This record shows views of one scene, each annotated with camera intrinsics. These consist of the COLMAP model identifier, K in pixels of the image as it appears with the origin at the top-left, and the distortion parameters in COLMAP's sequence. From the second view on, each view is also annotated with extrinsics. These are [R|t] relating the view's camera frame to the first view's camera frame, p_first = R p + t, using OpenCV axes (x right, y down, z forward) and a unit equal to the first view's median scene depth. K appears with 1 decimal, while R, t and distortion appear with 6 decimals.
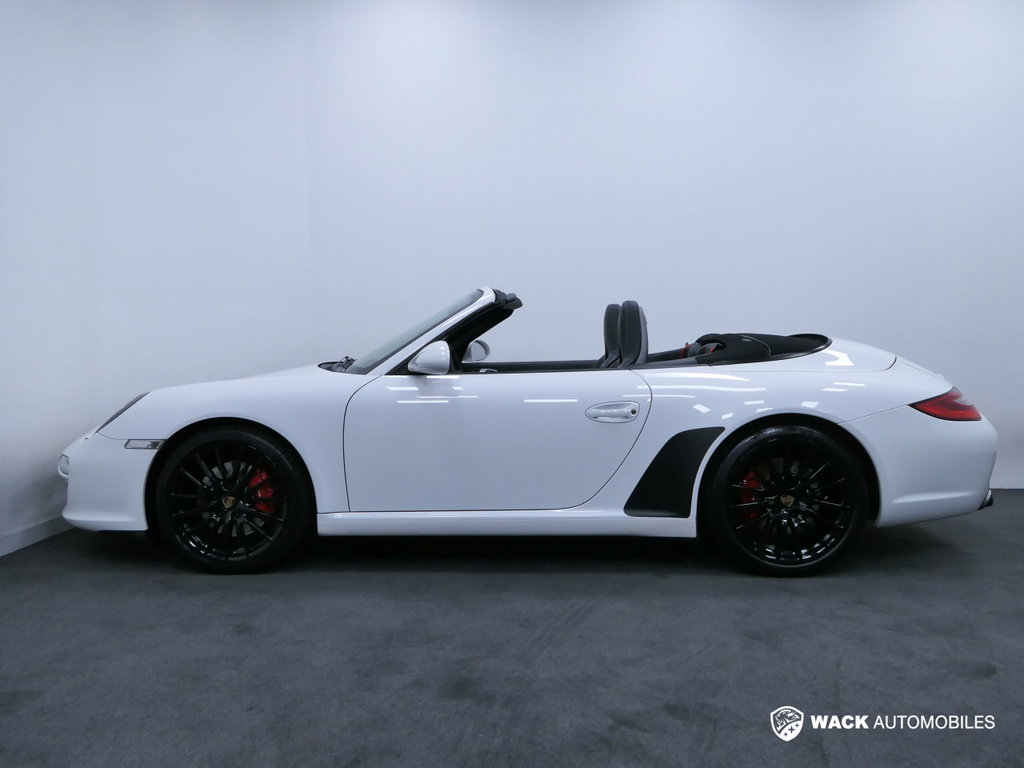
lens RADIAL K [[897.7, 0, 531.5], [0, 897.7, 377.1], [0, 0, 1]] dist [0.013796, 0.018626]
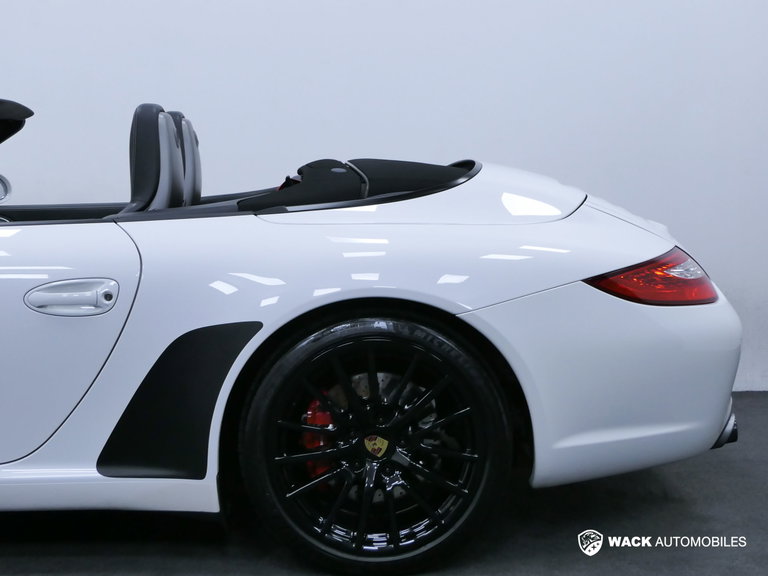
lens RADIAL K [[1220.6, 0, 375.9], [0, 1220.6, 283.7], [0, 0, 1]] dist [-0.000421, 0.000000]
pose [[0.997781, -0.008200, 0.066081, 0.230683], [0.004641, 0.998539, 0.053837, -0.009891], [-0.066426, -0.053411, 0.996361, 0.218160]]
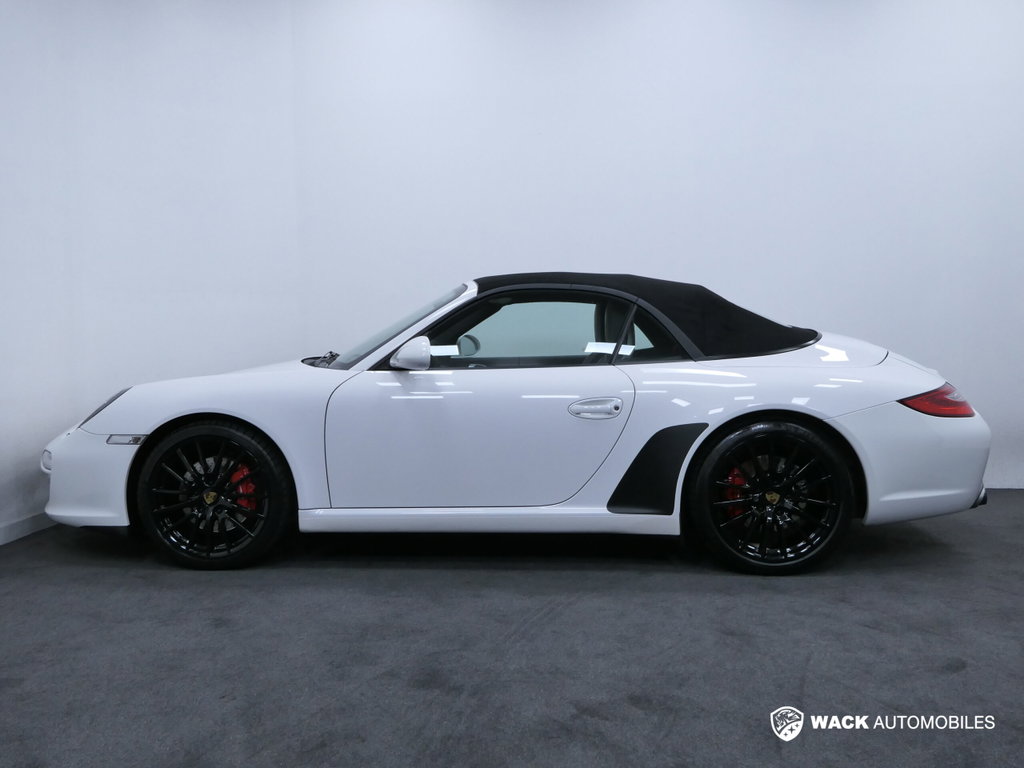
lens RADIAL K [[945.4, 0, 521.4], [0, 945.4, 377.4], [0, 0, 1]] dist [0.020641, 0.019713]
pose [[0.999807, 0.001000, -0.019609, 0.029104], [-0.000893, 0.999985, 0.005462, -0.000248], [0.019615, -0.005443, 0.999793, -0.043094]]
